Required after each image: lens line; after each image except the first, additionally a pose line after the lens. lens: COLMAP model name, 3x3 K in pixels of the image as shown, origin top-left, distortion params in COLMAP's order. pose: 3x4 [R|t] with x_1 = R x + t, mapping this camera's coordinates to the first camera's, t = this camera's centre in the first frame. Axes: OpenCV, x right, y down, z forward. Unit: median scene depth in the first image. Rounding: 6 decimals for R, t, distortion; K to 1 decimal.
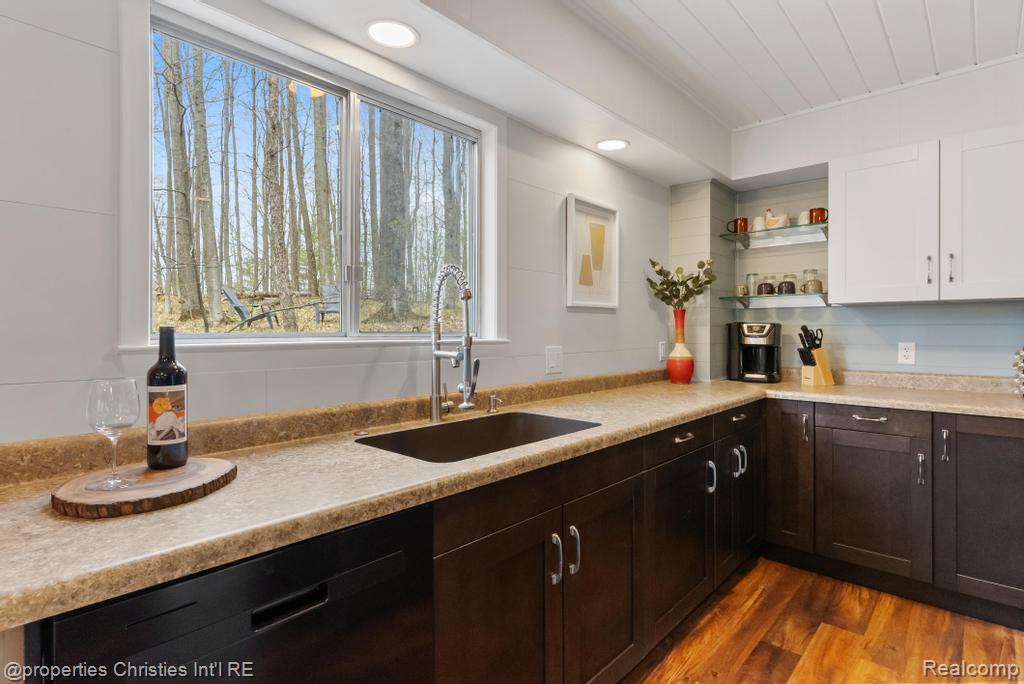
lens RADIAL K [[522.9, 0, 510.5], [0, 522.9, 334.9], [0, 0, 1]] dist [-0.002449, -0.002095]
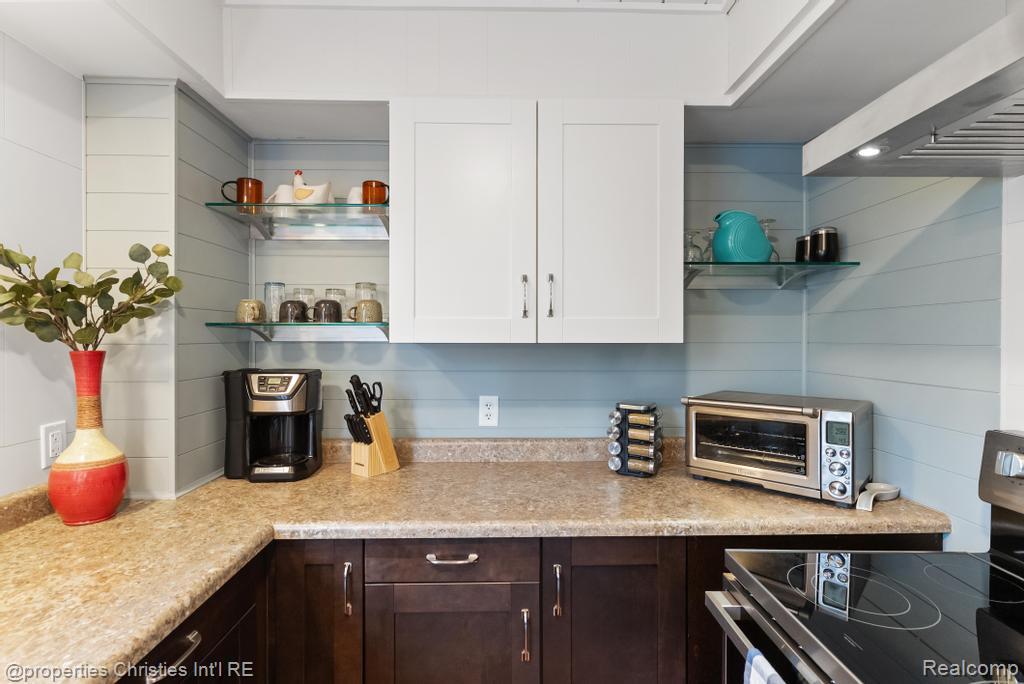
lens RADIAL K [[493.7, 0, 510.5], [0, 493.7, 340.3], [0, 0, 1]] dist [0.002695, -0.000830]
pose [[0.722823, -0.001418, 0.691032, 0.297482], [0.001770, 0.999998, 0.000201, -0.057706], [-0.691031, 0.001078, 0.722824, 0.463882]]
